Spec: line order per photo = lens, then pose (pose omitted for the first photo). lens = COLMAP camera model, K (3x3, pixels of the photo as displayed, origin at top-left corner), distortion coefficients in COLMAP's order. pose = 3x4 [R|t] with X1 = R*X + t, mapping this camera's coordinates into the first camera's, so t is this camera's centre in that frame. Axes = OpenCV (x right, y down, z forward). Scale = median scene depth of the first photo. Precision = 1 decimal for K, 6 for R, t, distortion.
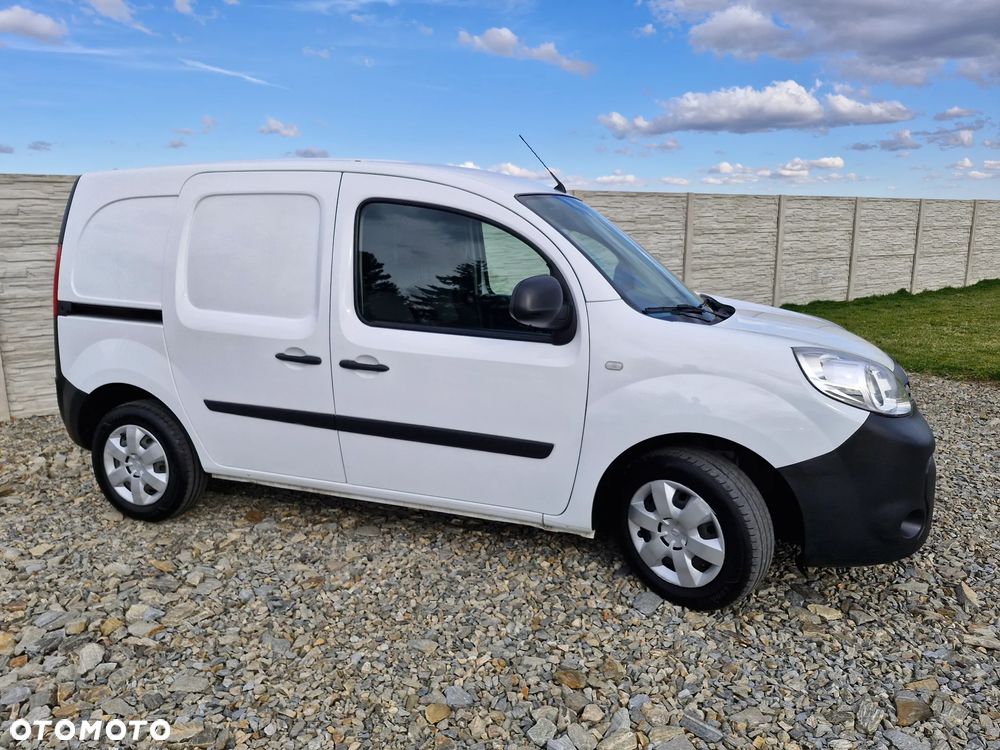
lens RADIAL K [[699.8, 0, 495.0], [0, 699.8, 368.5], [0, 0, 1]] dist [0.044172, -0.036145]
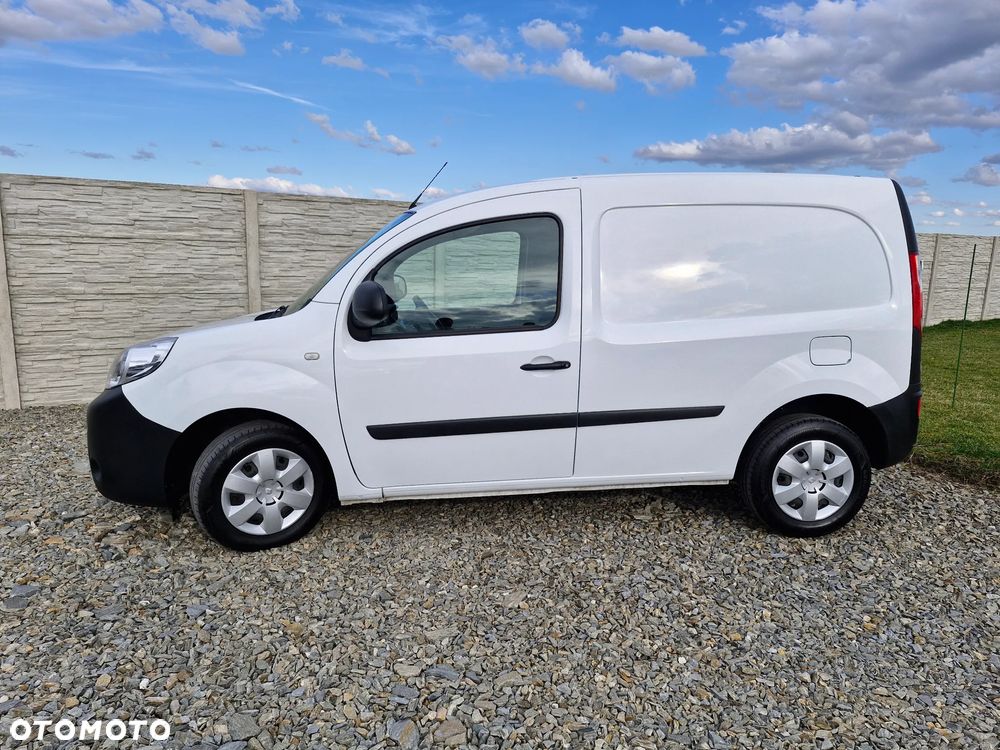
lens RADIAL K [[693.9, 0, 501.2], [0, 693.9, 379.7], [0, 0, 1]] dist [0.063694, -0.062721]
pose [[0.998652, 0.041410, -0.031286, 0.756521], [-0.041823, 0.999045, -0.012670, -0.057744], [0.030732, 0.013962, 0.999430, 0.330152]]
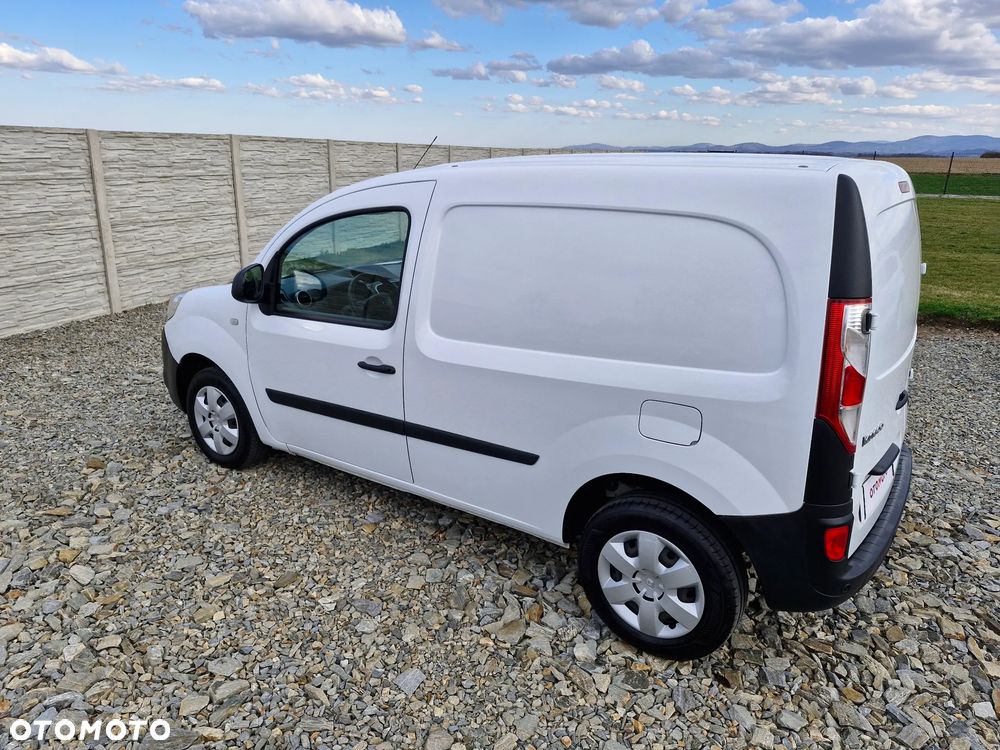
lens RADIAL K [[692.1, 0, 503.1], [0, 692.1, 363.6], [0, 0, 1]] dist [0.057708, -0.043677]
pose [[0.832608, -0.132213, 0.537850, -0.513443], [0.072082, 0.988698, 0.131454, -0.075161], [-0.549151, -0.070680, 0.832729, -0.417265]]
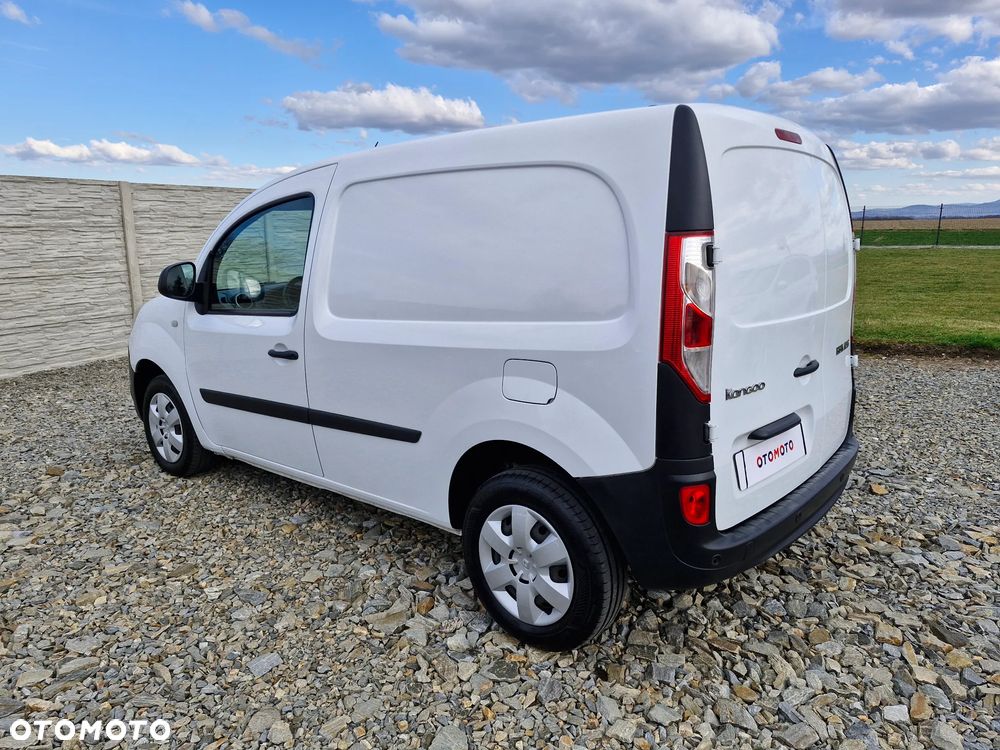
lens RADIAL K [[693.0, 0, 511.4], [0, 693.0, 369.3], [0, 0, 1]] dist [0.062658, -0.059147]
pose [[0.879048, -0.089461, 0.468264, -0.276636], [0.084081, 0.995931, 0.032428, 0.087737], [-0.469260, 0.010866, 0.882993, -0.526263]]
